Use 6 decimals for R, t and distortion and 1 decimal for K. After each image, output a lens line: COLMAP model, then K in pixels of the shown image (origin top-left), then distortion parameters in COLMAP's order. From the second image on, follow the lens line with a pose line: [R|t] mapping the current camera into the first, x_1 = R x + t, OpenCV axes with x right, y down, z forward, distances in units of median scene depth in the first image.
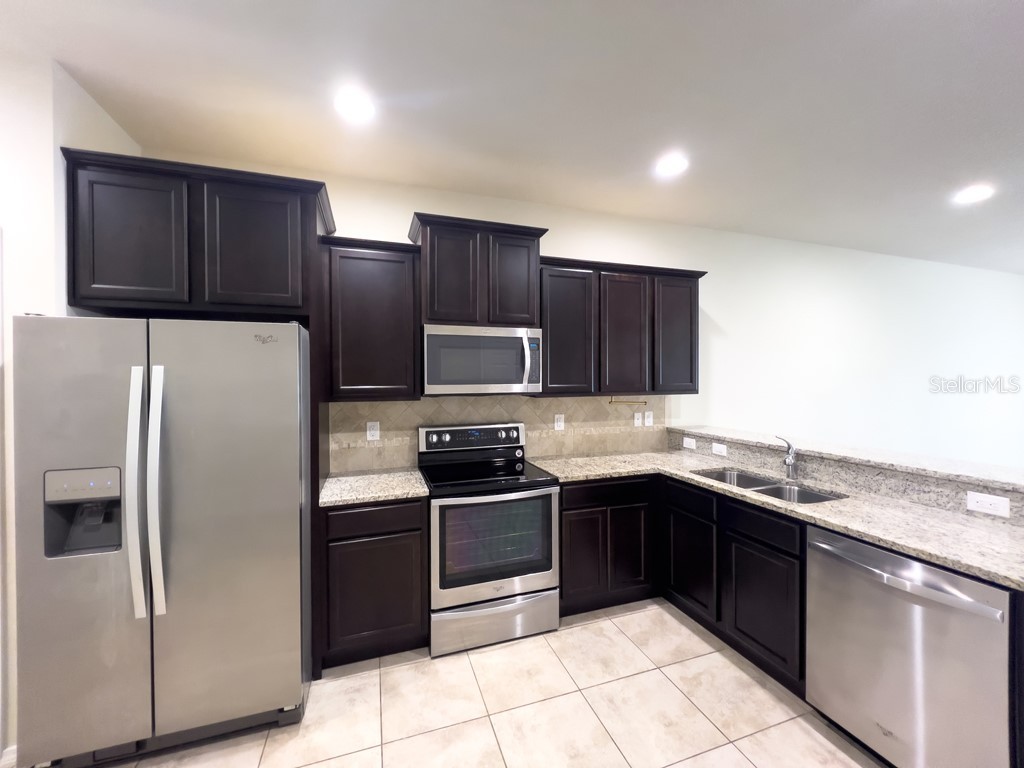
lens RADIAL K [[417.1, 0, 518.6], [0, 417.1, 379.2], [0, 0, 1]] dist [0.004365, -0.002565]
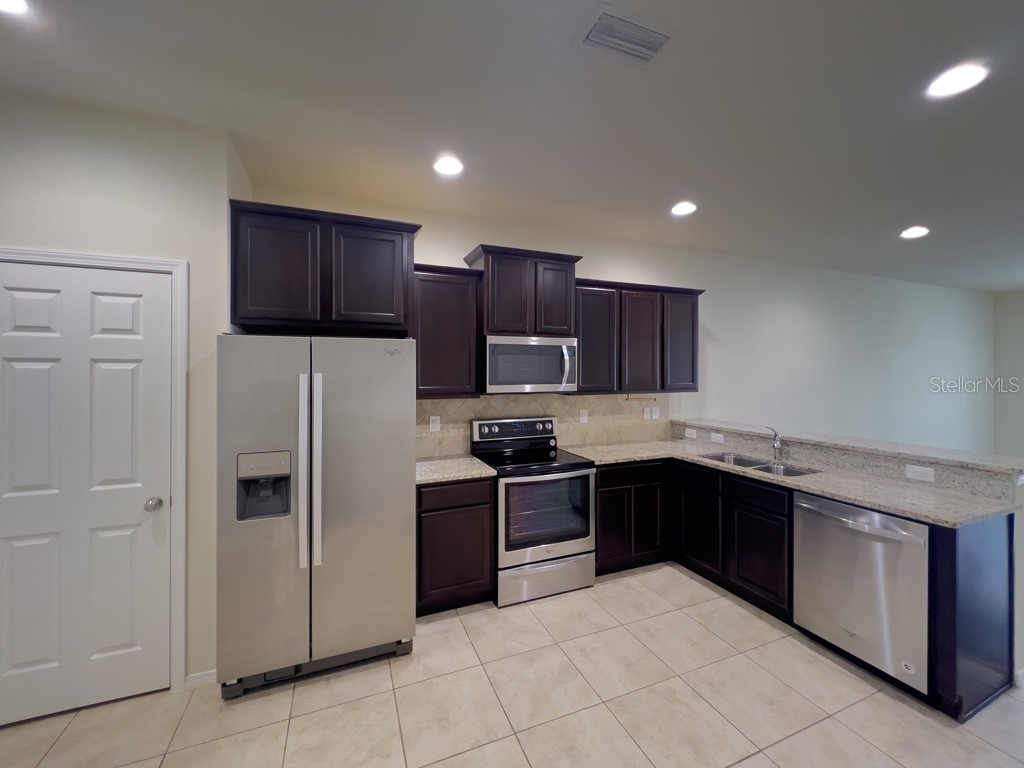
lens RADIAL K [[417.1, 0, 520.0], [0, 417.1, 370.4], [0, 0, 1]] dist [0.004365, -0.002565]
pose [[0.998229, 0.002482, 0.059431, -0.202106], [-0.001971, 0.999961, -0.008648, -0.020292], [-0.059451, 0.008515, 0.998195, -0.218973]]
